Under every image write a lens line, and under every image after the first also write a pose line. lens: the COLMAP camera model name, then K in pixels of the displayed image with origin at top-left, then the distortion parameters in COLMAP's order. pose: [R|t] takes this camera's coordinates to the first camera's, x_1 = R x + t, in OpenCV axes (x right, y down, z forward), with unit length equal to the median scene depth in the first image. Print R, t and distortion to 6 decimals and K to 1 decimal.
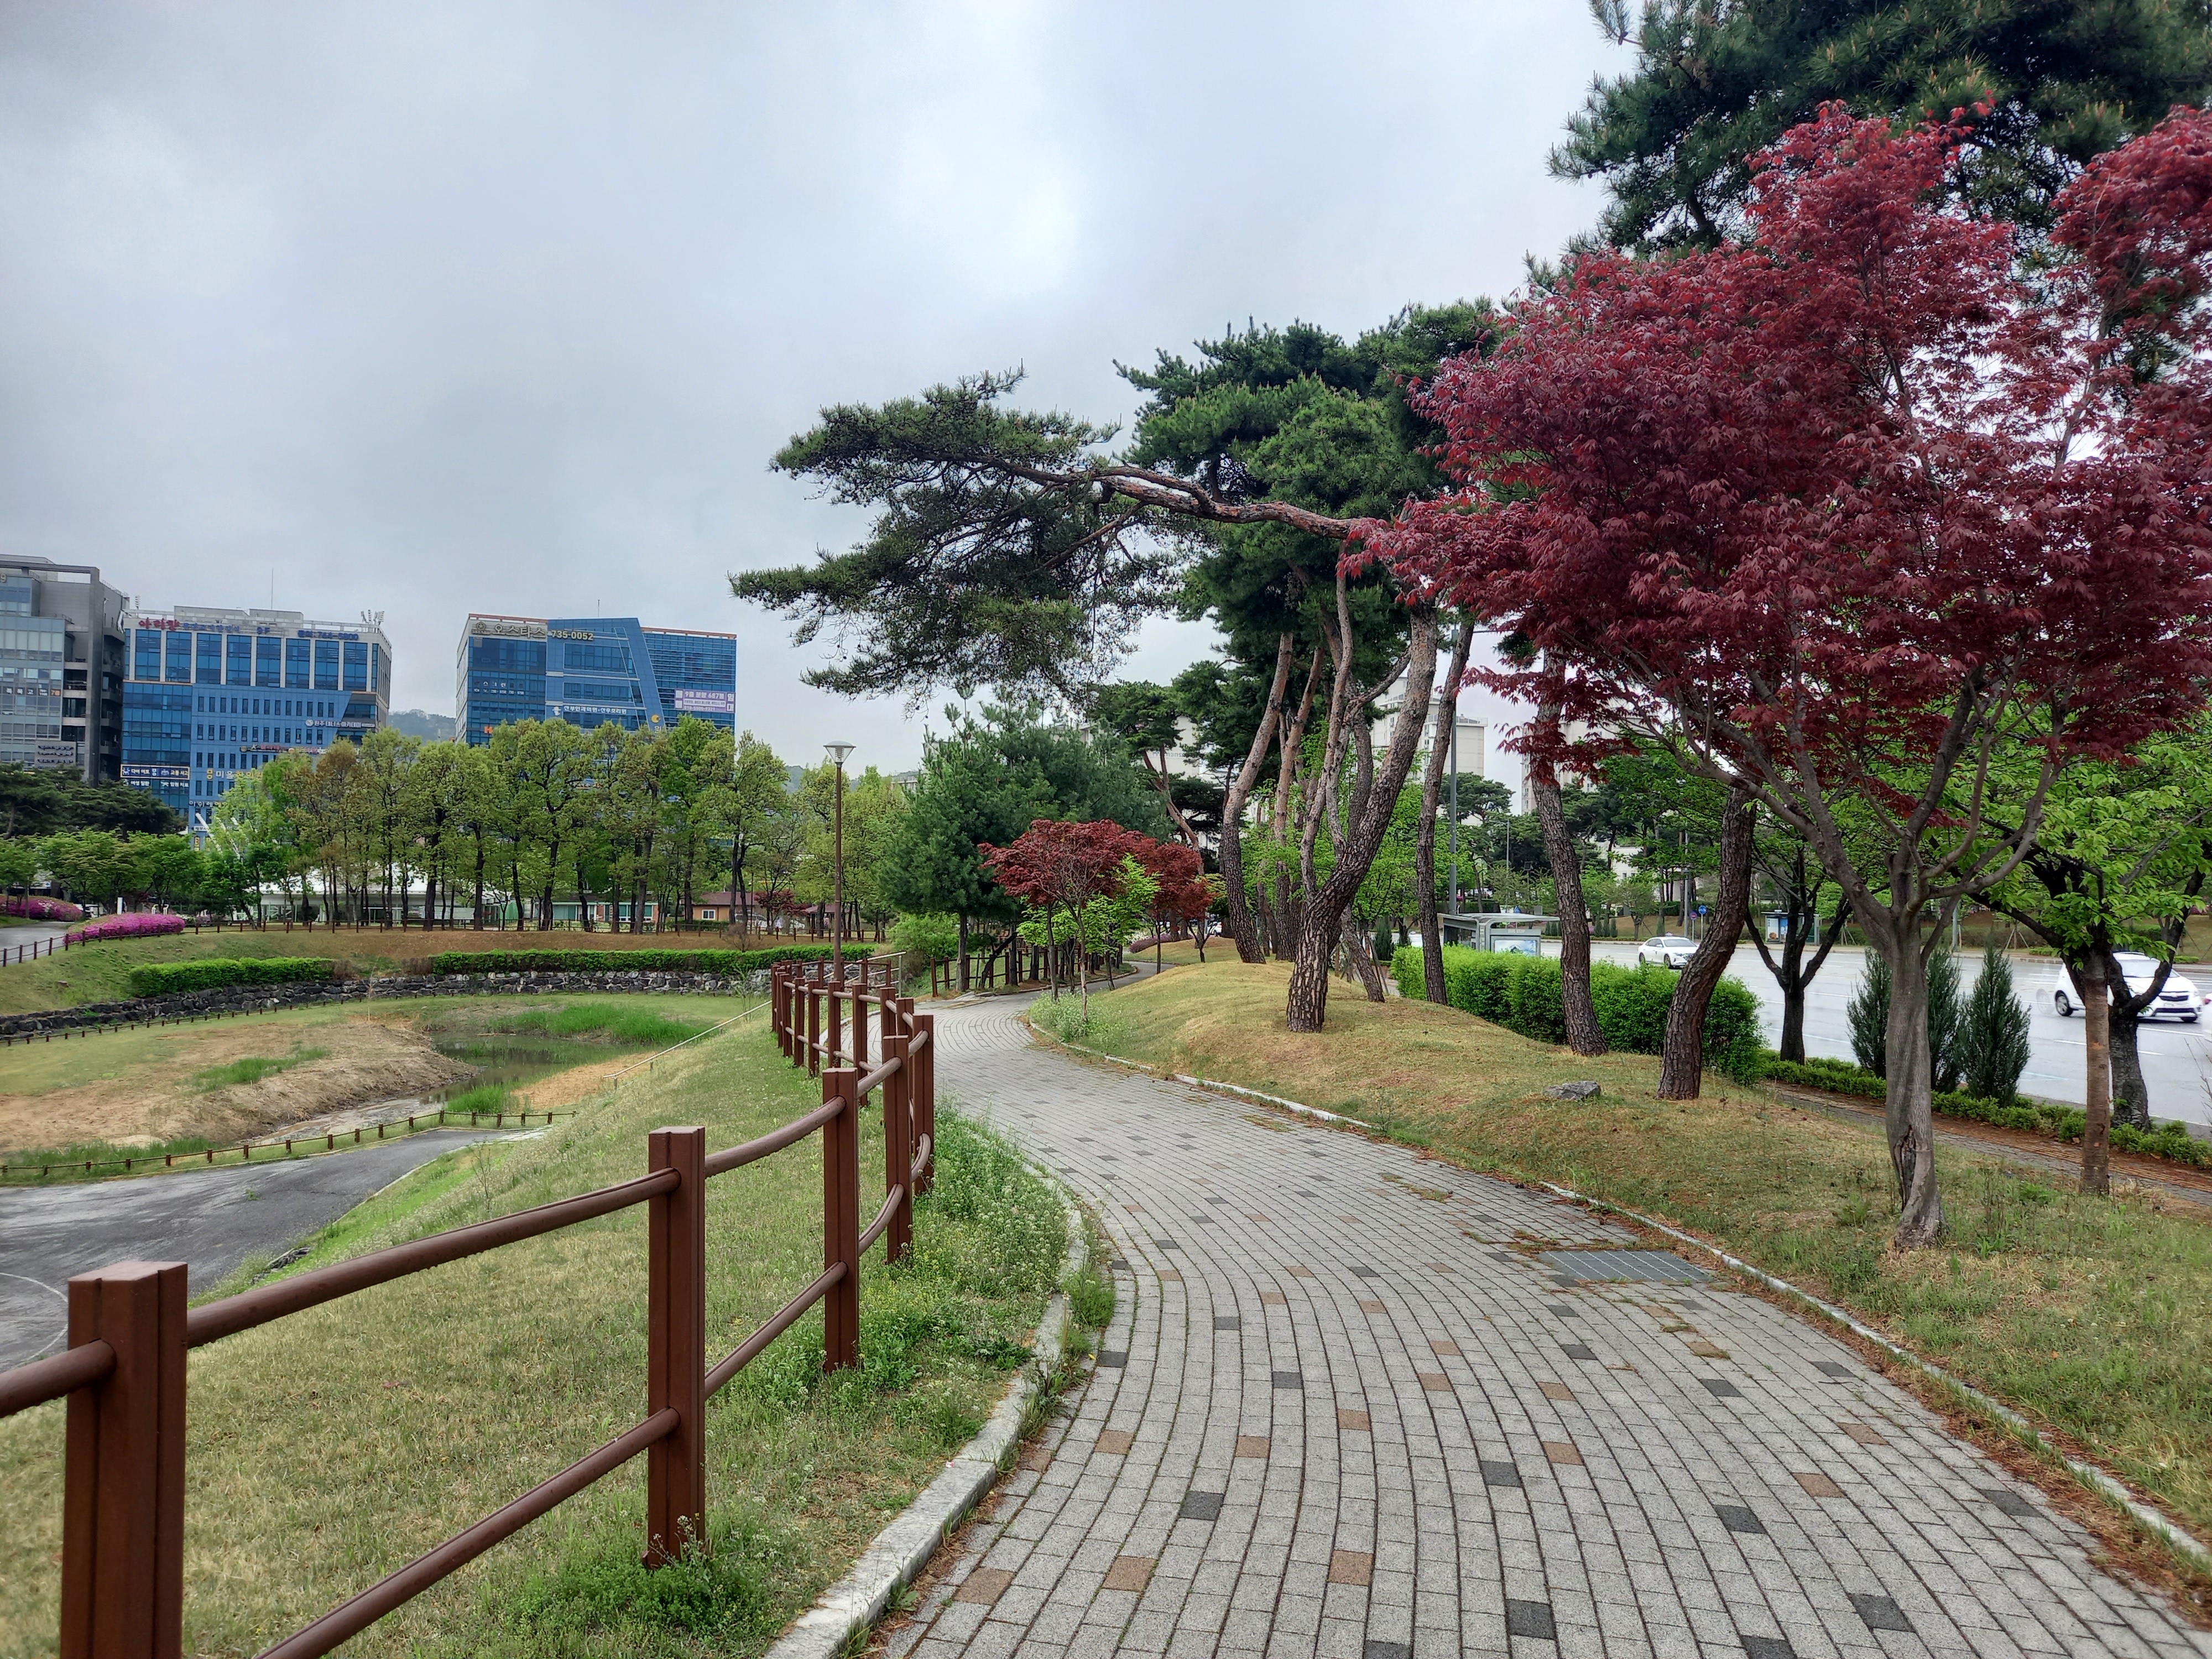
lens RADIAL K [[1598.2, 0, 1114.1], [0, 1598.2, 839.9], [0, 0, 1]] dist [0.042087, -0.035150]
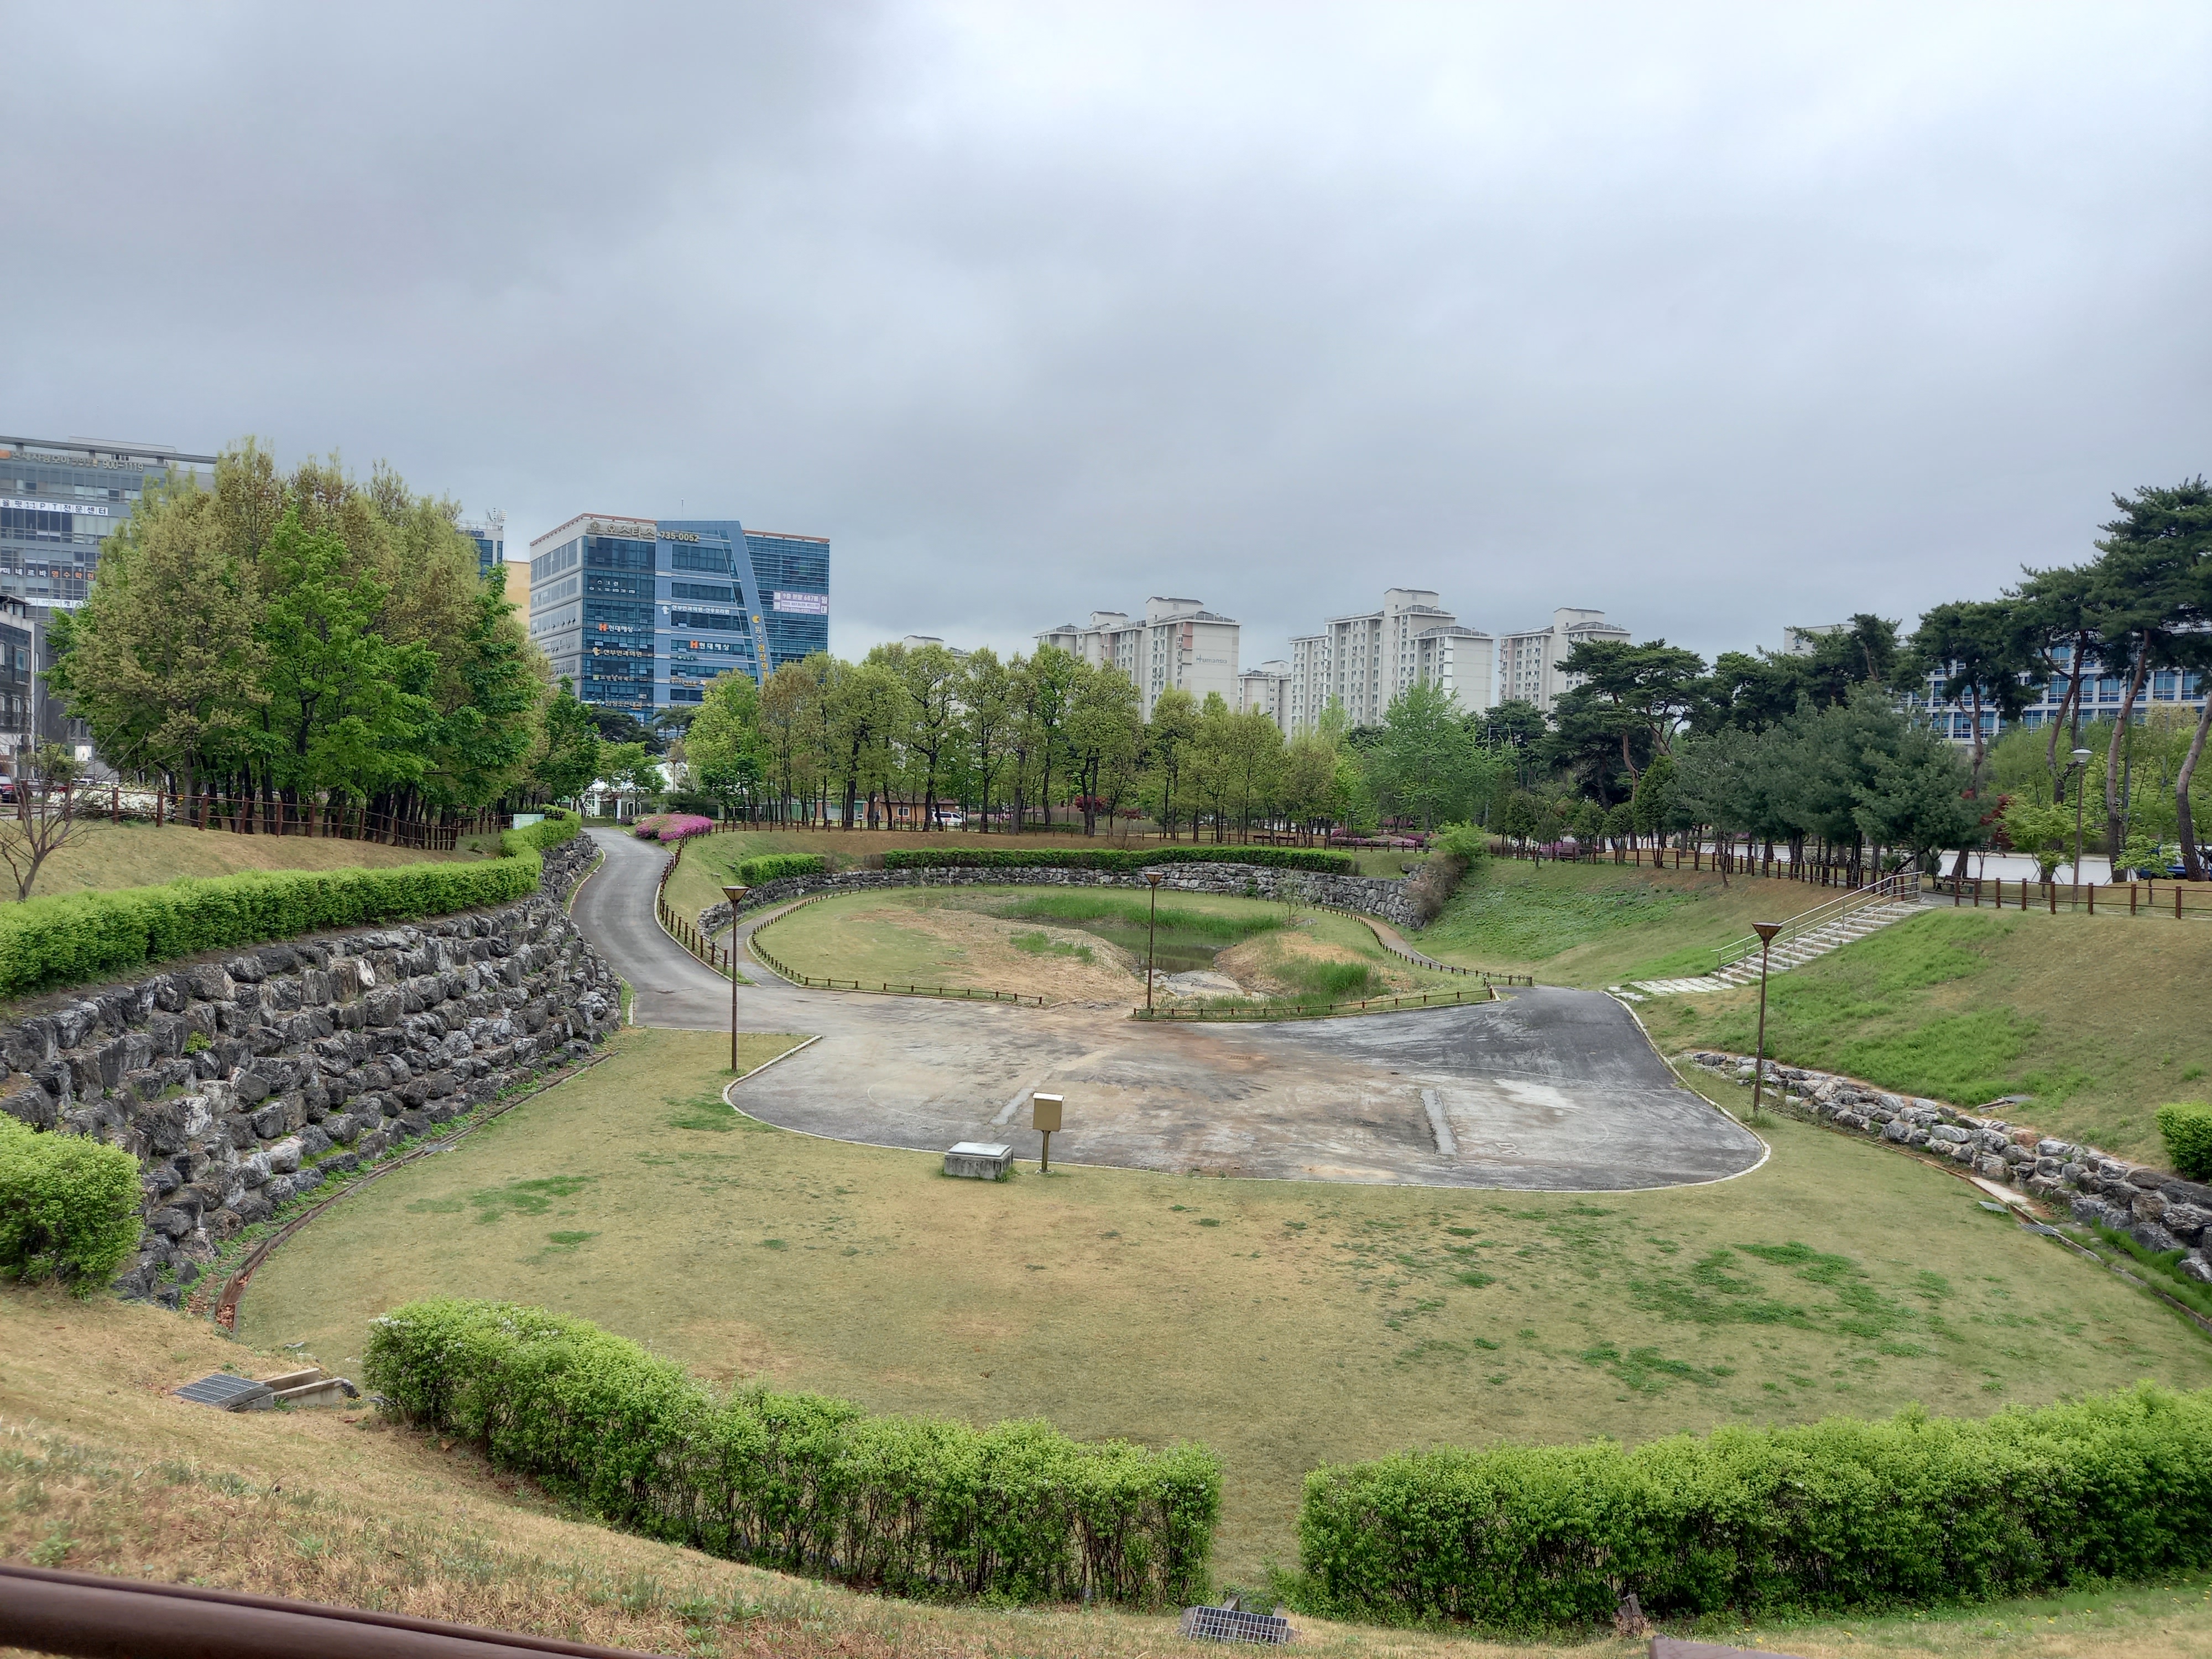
lens RADIAL K [[1598.2, 0, 1111.0], [0, 1598.2, 837.9], [0, 0, 1]] dist [0.042087, -0.035150]
pose [[0.995822, 0.010040, 0.090757, -0.167449], [-0.016177, 0.997613, 0.067136, -0.008528], [-0.089866, -0.068324, 0.993608, -0.073610]]
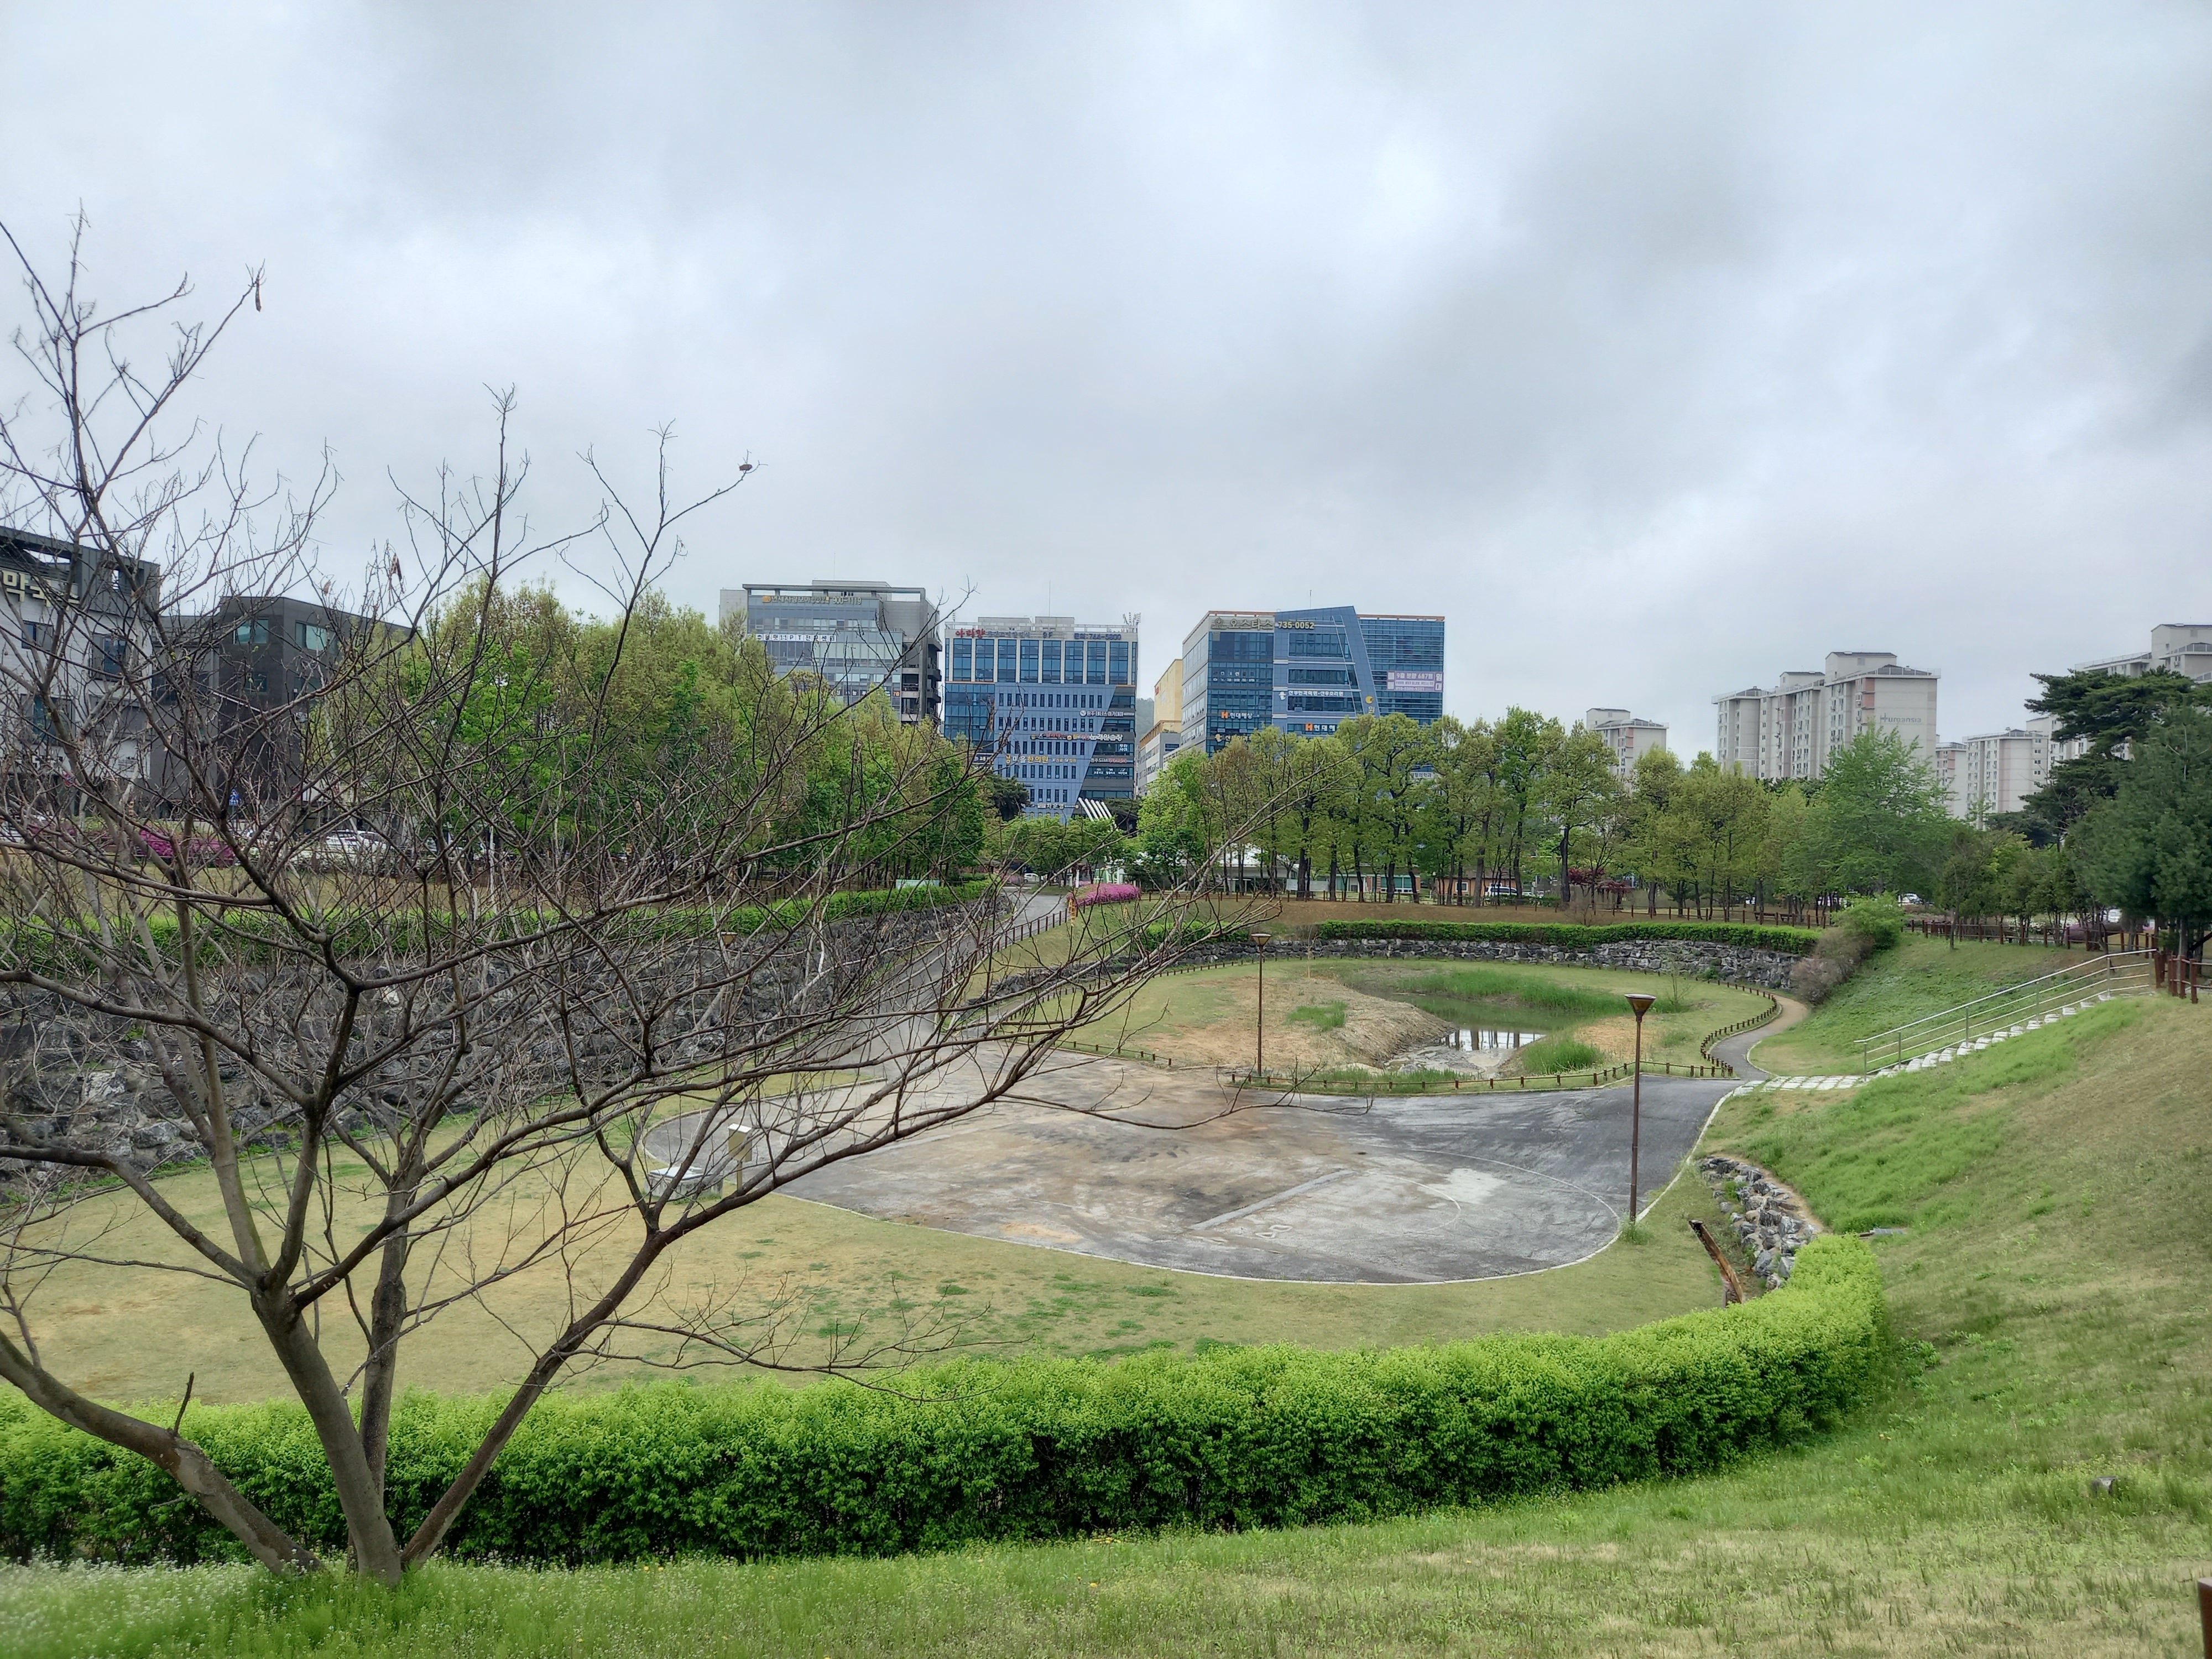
lens RADIAL K [[1598.2, 0, 1111.0], [0, 1598.2, 828.8], [0, 0, 1]] dist [0.042087, -0.035150]
pose [[0.930997, 0.002309, -0.365019, -0.064955], [0.002910, 0.999901, 0.013746, -0.005730], [0.365015, -0.013859, 0.930899, -0.059169]]
